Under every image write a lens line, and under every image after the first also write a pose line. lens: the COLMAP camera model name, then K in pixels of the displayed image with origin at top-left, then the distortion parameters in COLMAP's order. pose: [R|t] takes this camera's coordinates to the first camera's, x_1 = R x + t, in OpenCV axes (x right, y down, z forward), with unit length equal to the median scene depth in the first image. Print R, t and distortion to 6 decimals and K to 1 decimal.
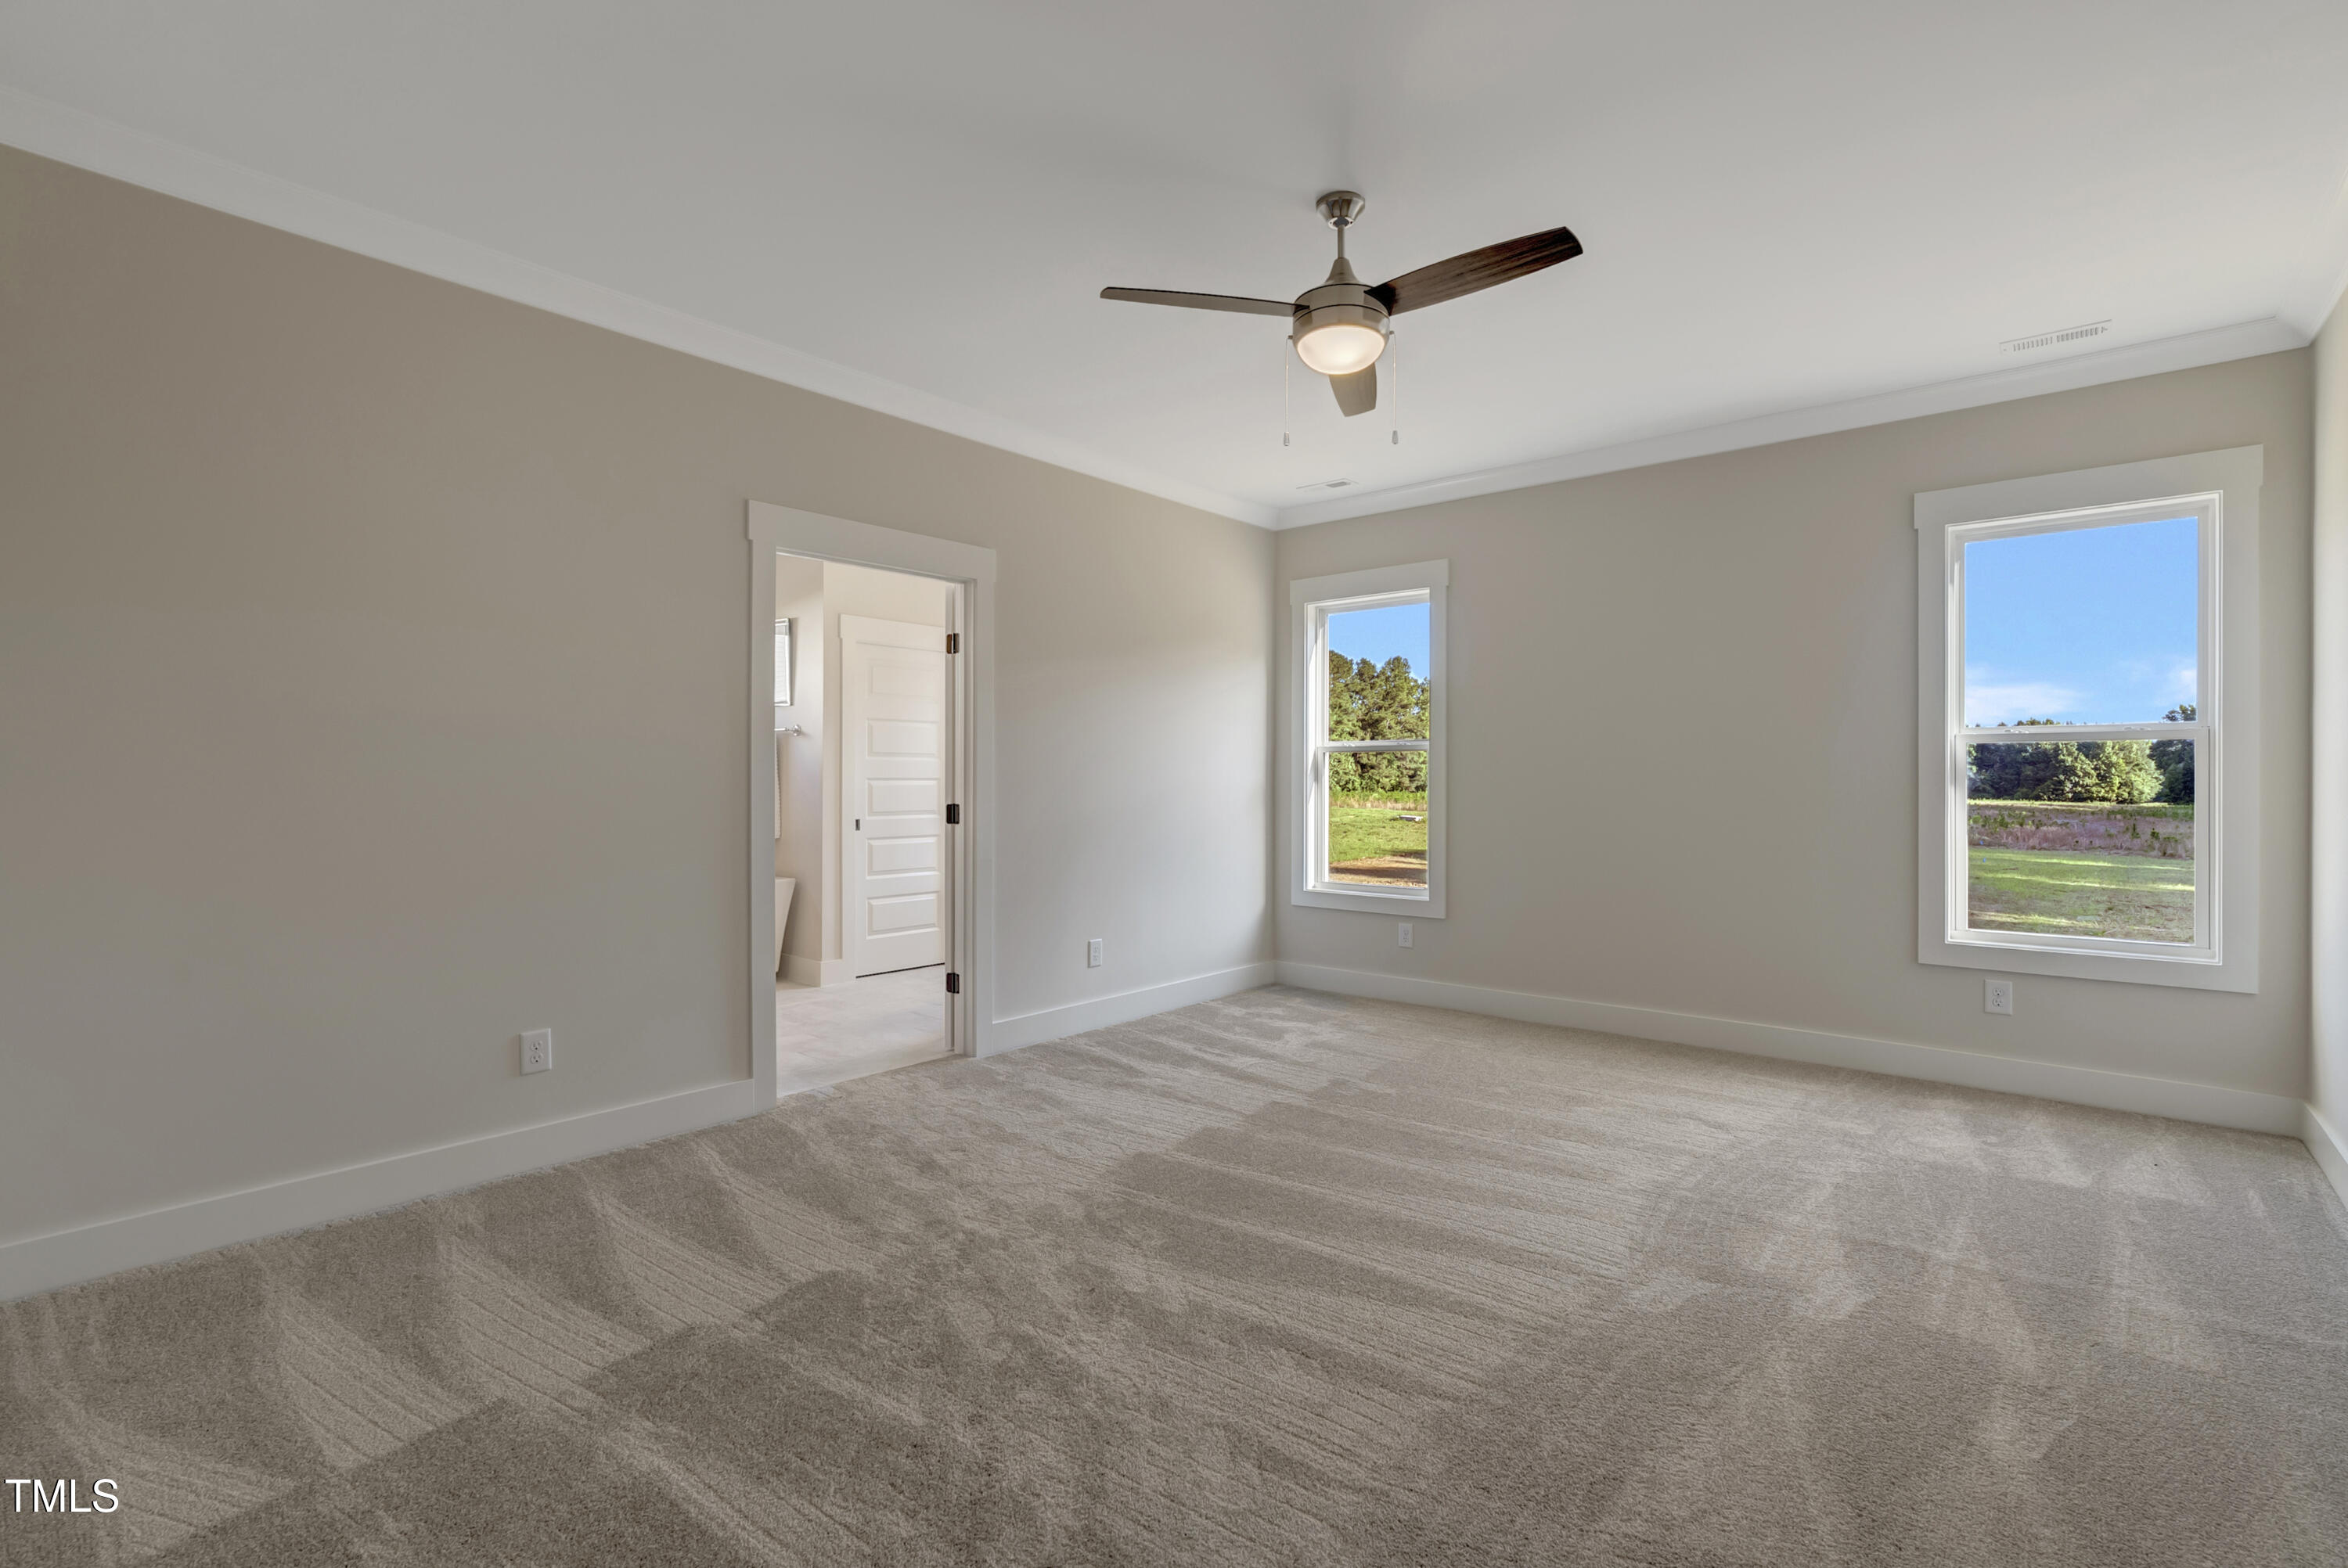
lens RADIAL K [[1081.5, 0, 1191.4], [0, 1081.5, 781.0], [0, 0, 1]] dist [-0.006418, 0.000568]
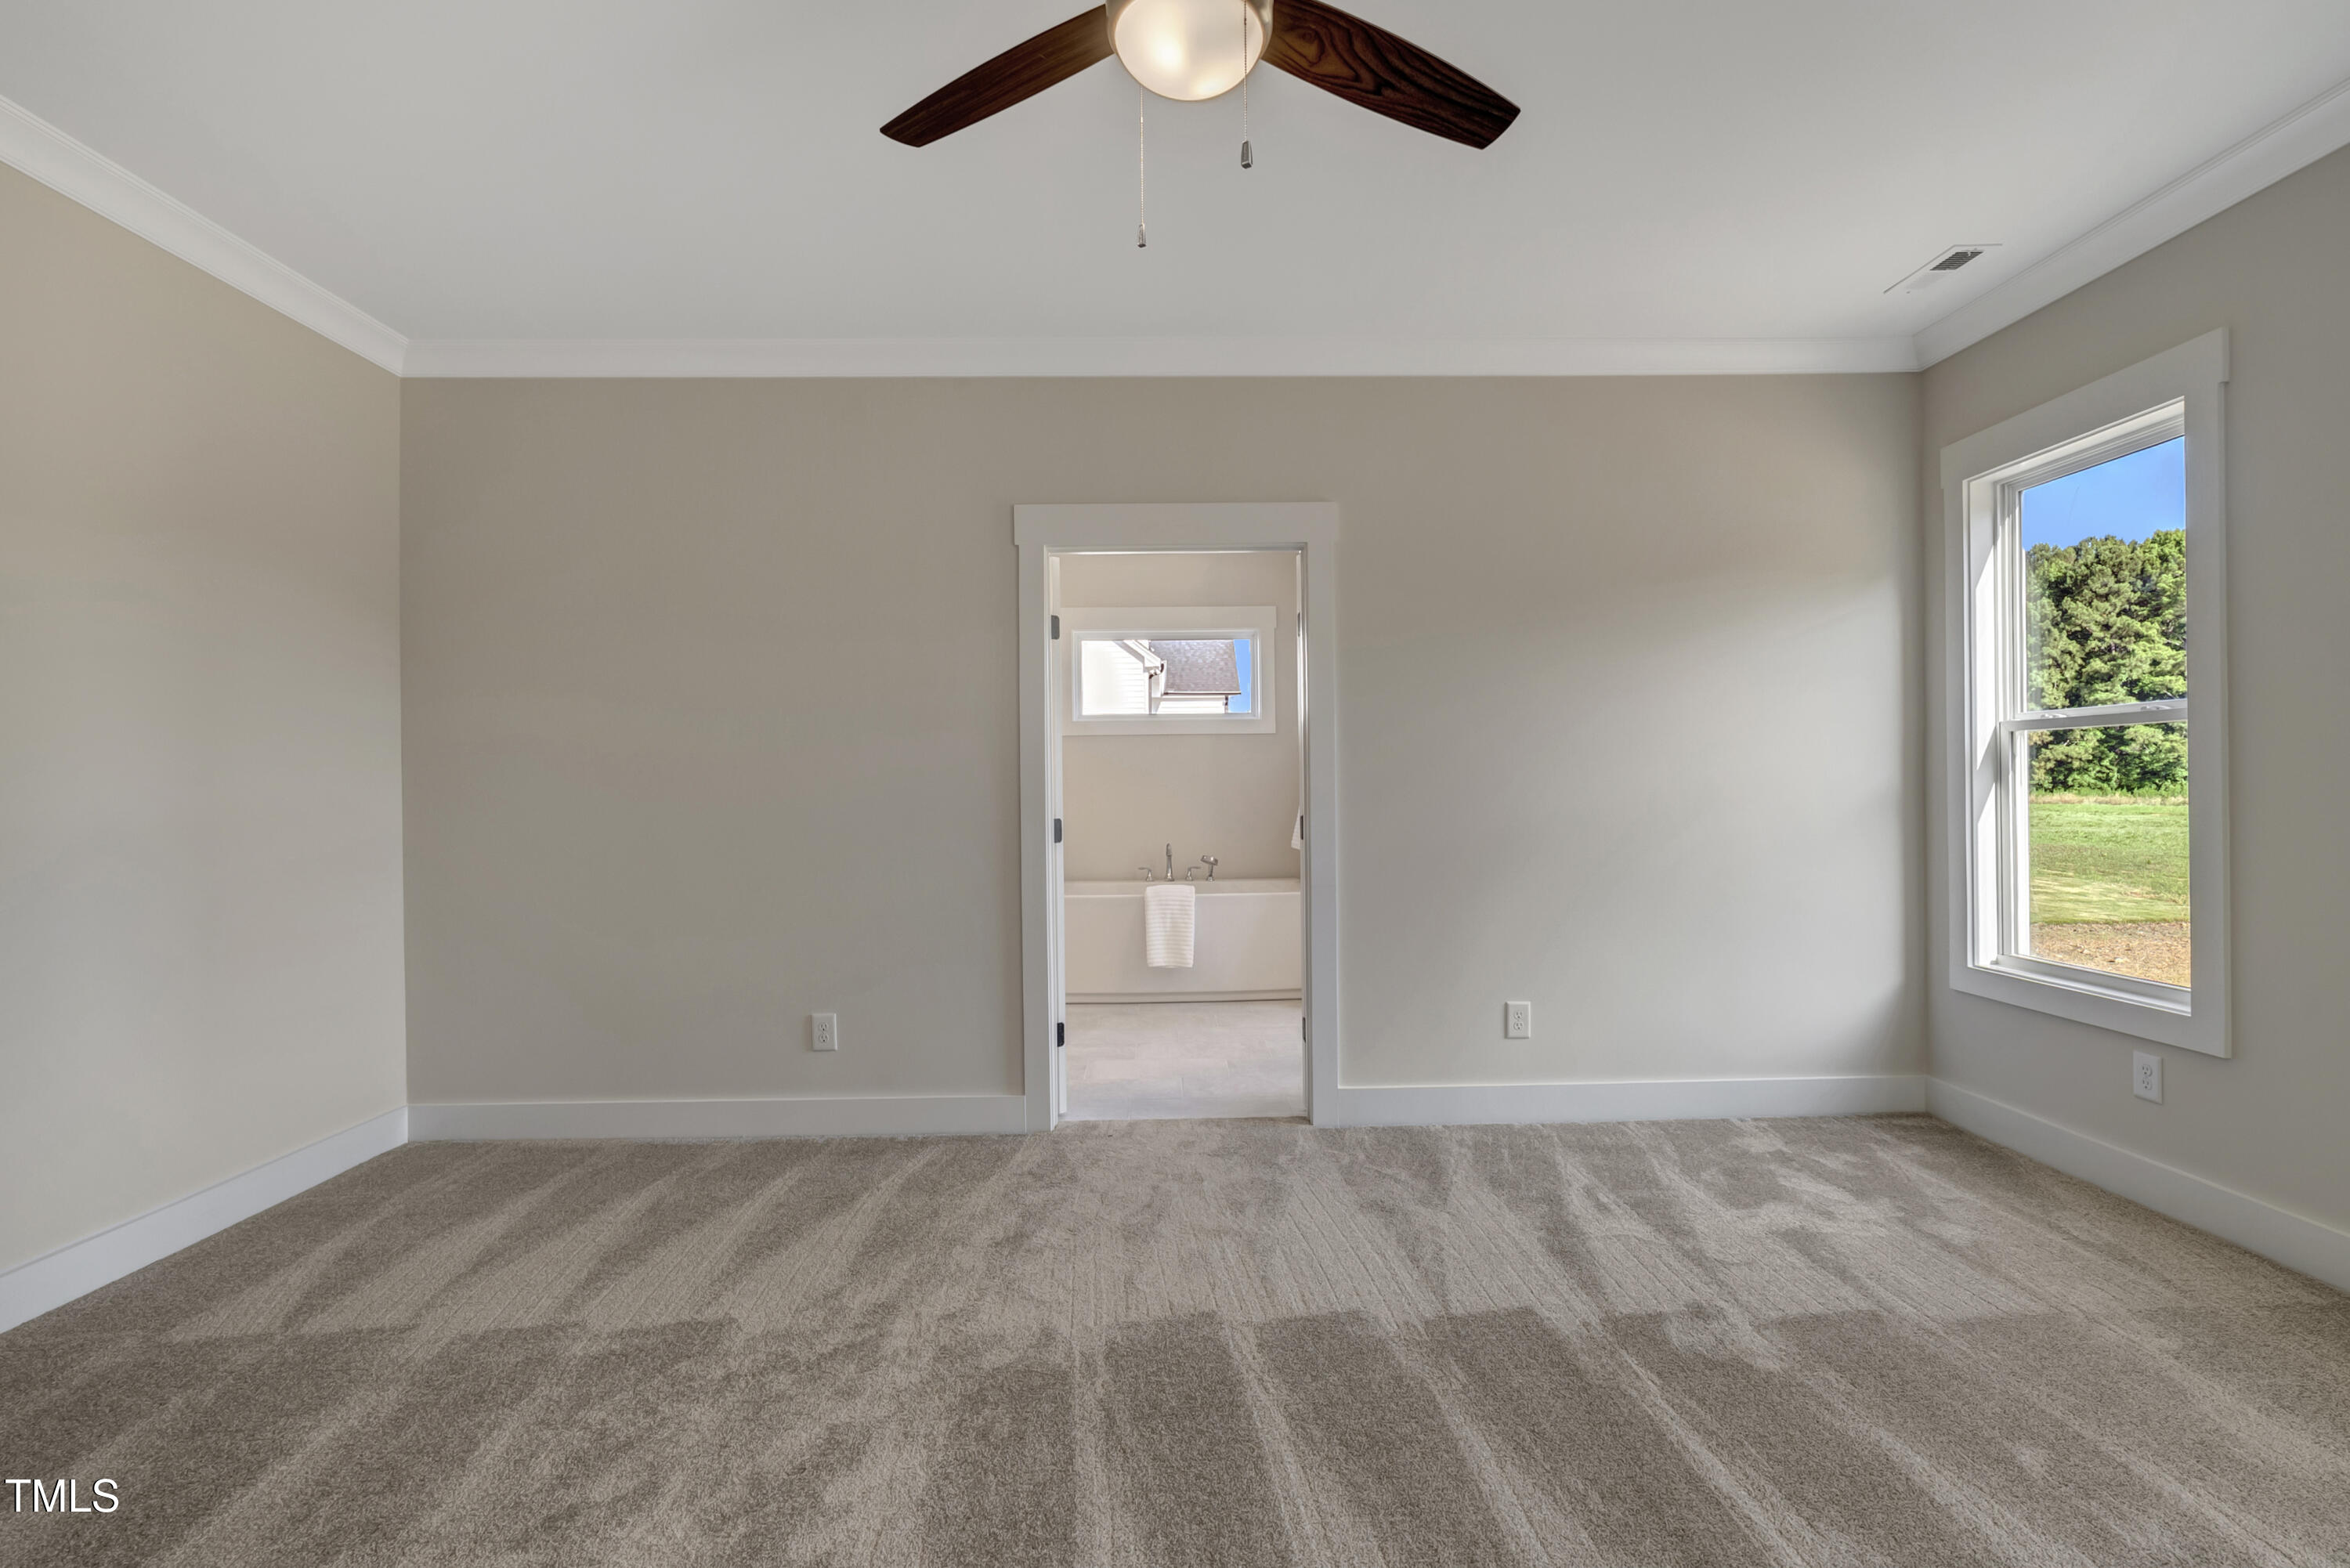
lens RADIAL K [[1082.5, 0, 1192.4], [0, 1082.5, 781.0], [0, 0, 1]] dist [-0.006418, 0.000568]
pose [[0.656045, -0.014120, -0.754590, 0.377418], [0.009234, 0.999900, -0.010682, 0.003131], [0.754665, 0.000040, 0.656110, 0.411847]]
